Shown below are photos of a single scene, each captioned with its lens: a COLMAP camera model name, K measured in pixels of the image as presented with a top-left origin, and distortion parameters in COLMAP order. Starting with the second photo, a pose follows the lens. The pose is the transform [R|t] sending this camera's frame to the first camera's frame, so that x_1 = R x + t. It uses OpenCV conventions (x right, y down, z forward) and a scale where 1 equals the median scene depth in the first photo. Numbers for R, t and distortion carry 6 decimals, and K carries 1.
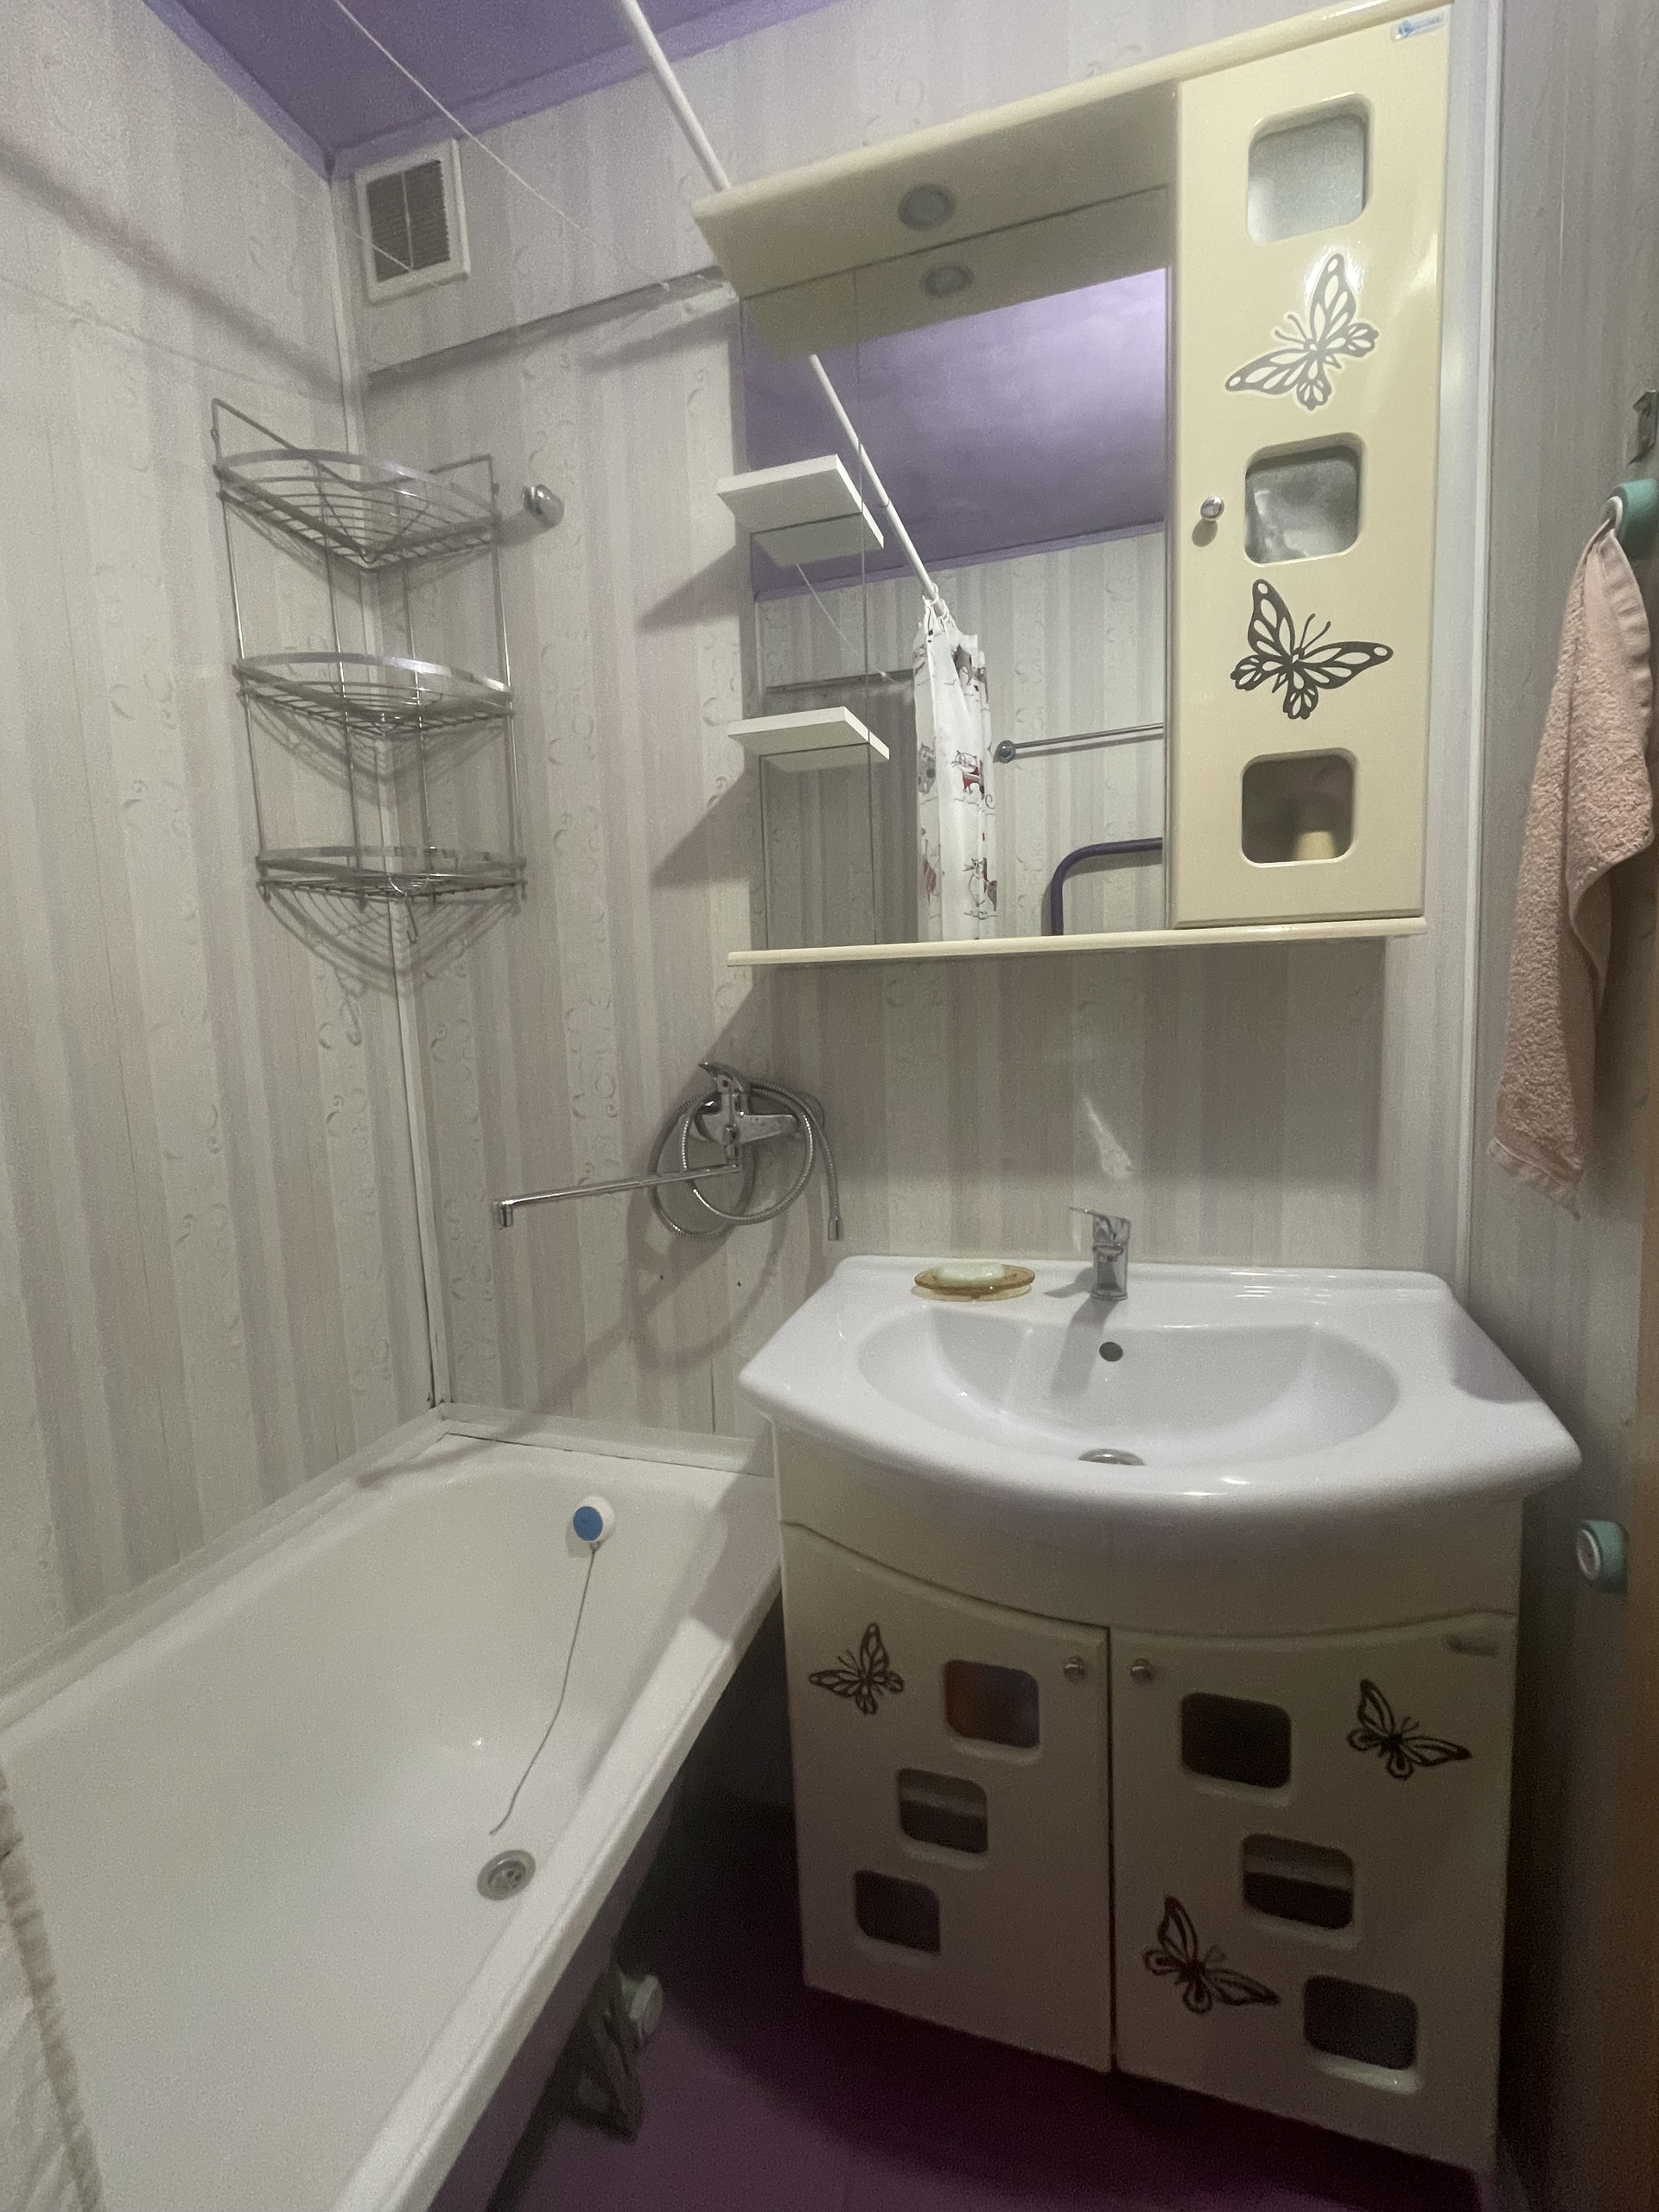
lens RADIAL K [[971.3, 0, 834.6], [0, 971.3, 1098.4], [0, 0, 1]] dist [-0.000721, -0.001201]
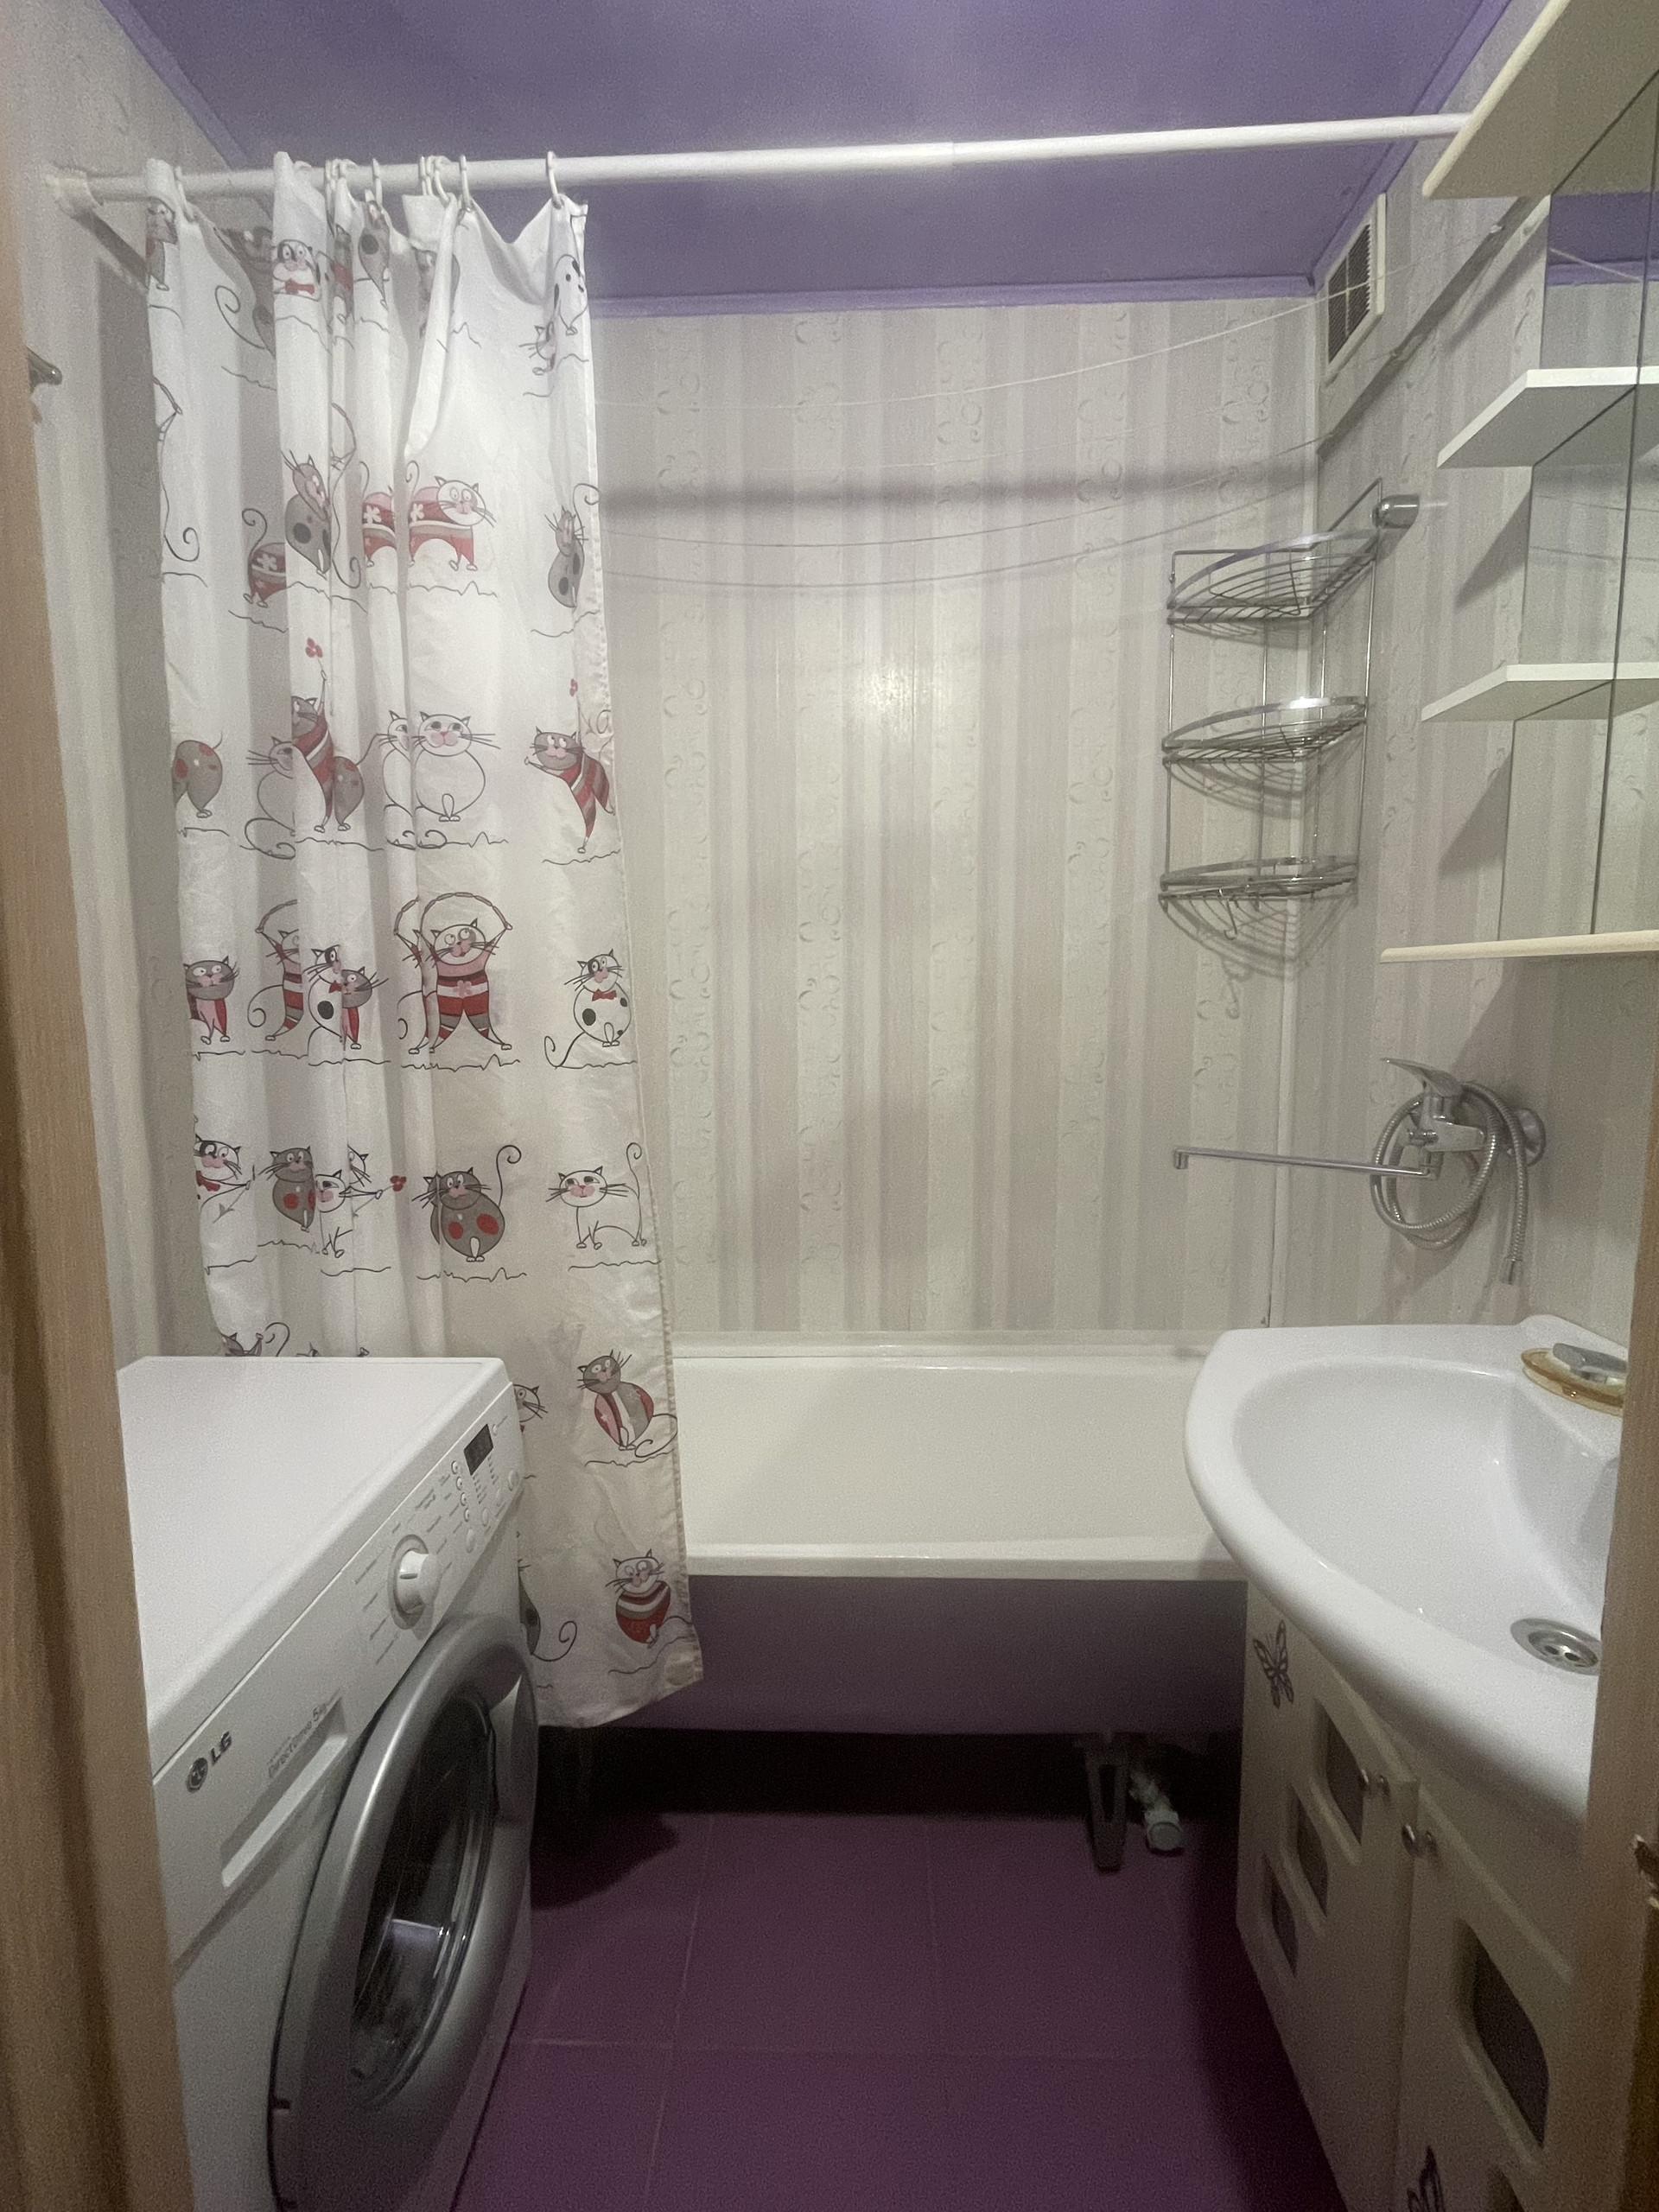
lens RADIAL K [[971.3, 0, 837.3], [0, 971.3, 1101.7], [0, 0, 1]] dist [-0.000721, -0.001201]
pose [[0.247537, 0.146861, -0.957683, 0.623697], [-0.109462, 0.986356, 0.122965, -0.049713], [0.962675, 0.074392, 0.260235, 0.199459]]
